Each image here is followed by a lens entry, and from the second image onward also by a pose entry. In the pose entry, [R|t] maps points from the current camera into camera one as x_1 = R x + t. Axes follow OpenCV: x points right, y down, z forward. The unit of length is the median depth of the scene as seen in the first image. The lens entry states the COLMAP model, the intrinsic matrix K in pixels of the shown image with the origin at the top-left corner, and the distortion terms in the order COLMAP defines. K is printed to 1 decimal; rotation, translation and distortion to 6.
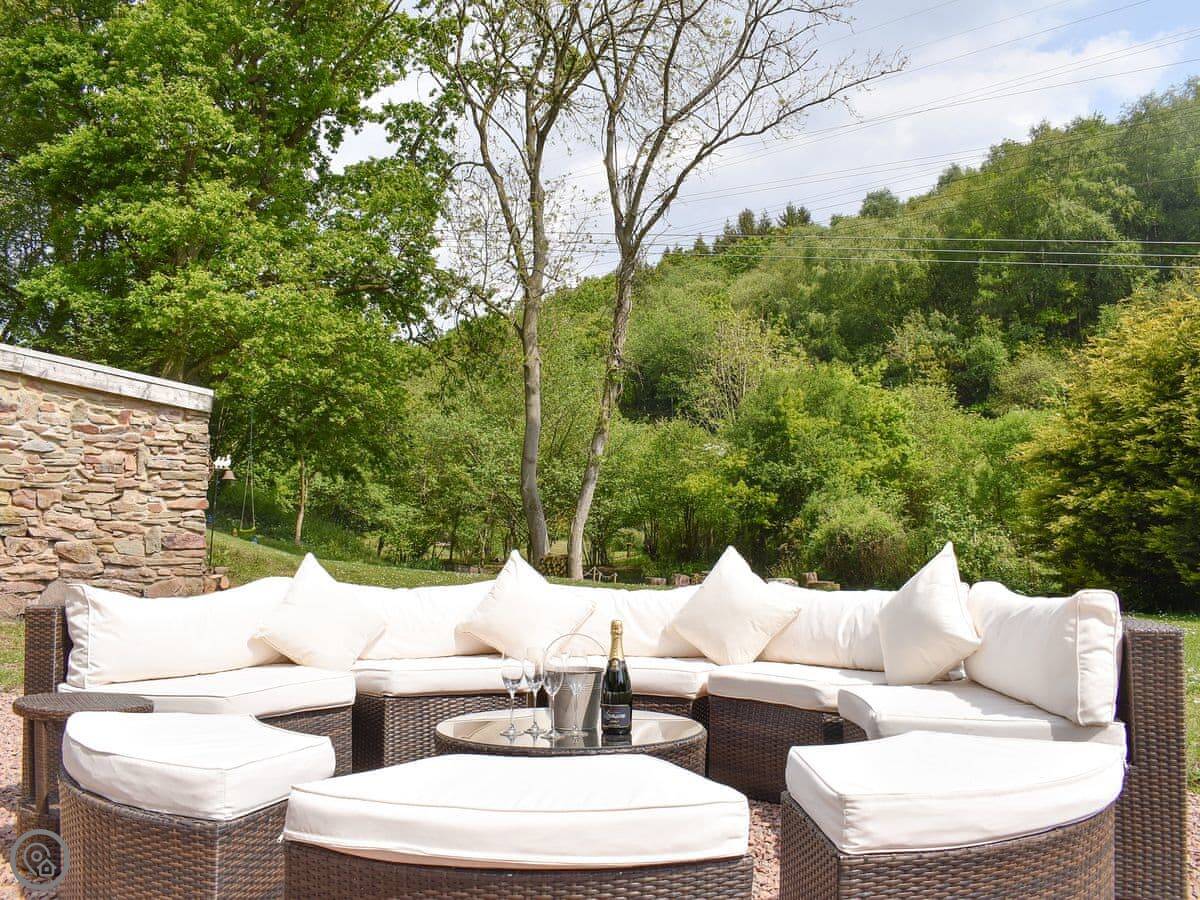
lens RADIAL K [[1099.2, 0, 600.0], [0, 1099.2, 450.0], [0, 0, 1]] dist [-0.083038, 0.003335]
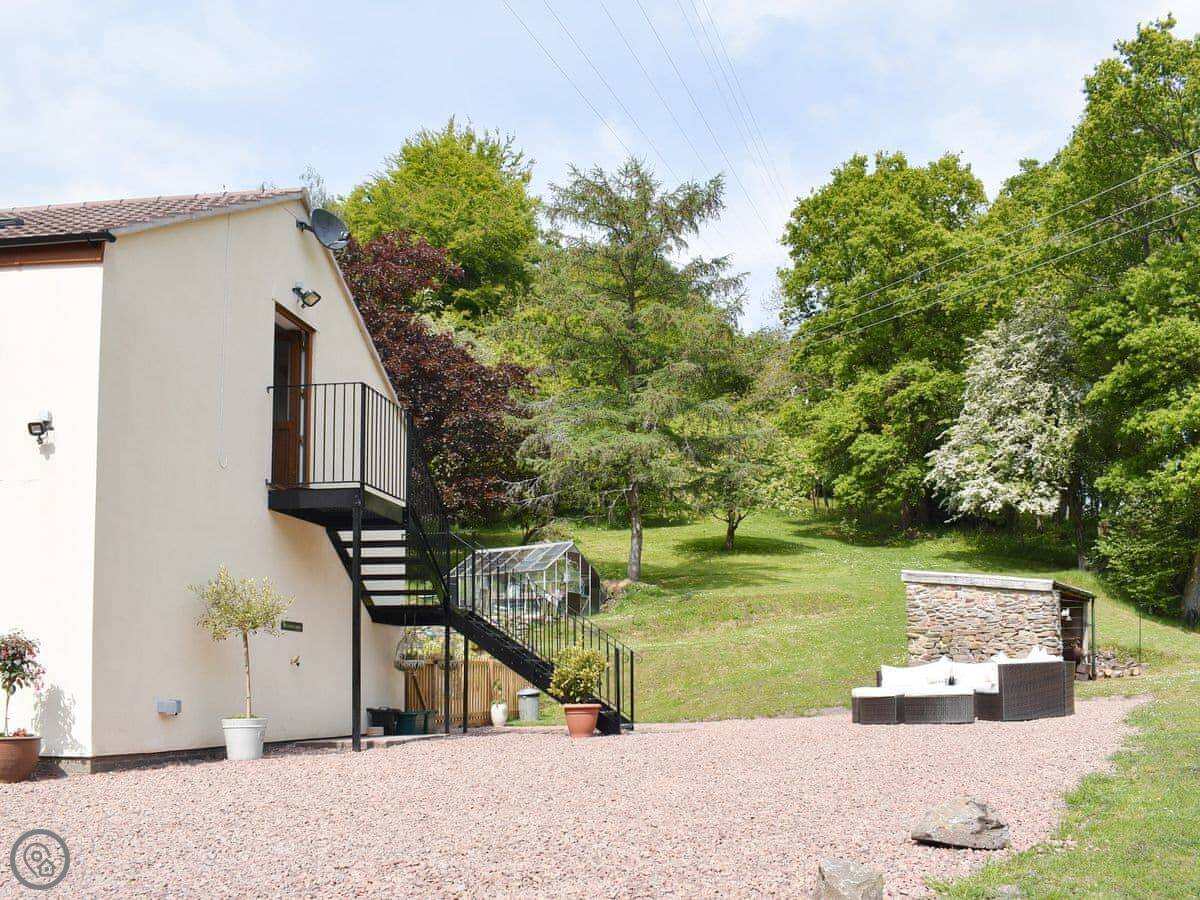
lens RADIAL K [[1099.2, 0, 600.0], [0, 1099.2, 450.0], [0, 0, 1]] dist [-0.083038, 0.003335]
pose [[0.441456, -0.203402, -0.873924, 0.731051], [0.116383, 0.978720, -0.169003, -0.030674], [0.889703, -0.027102, 0.455734, -0.483838]]
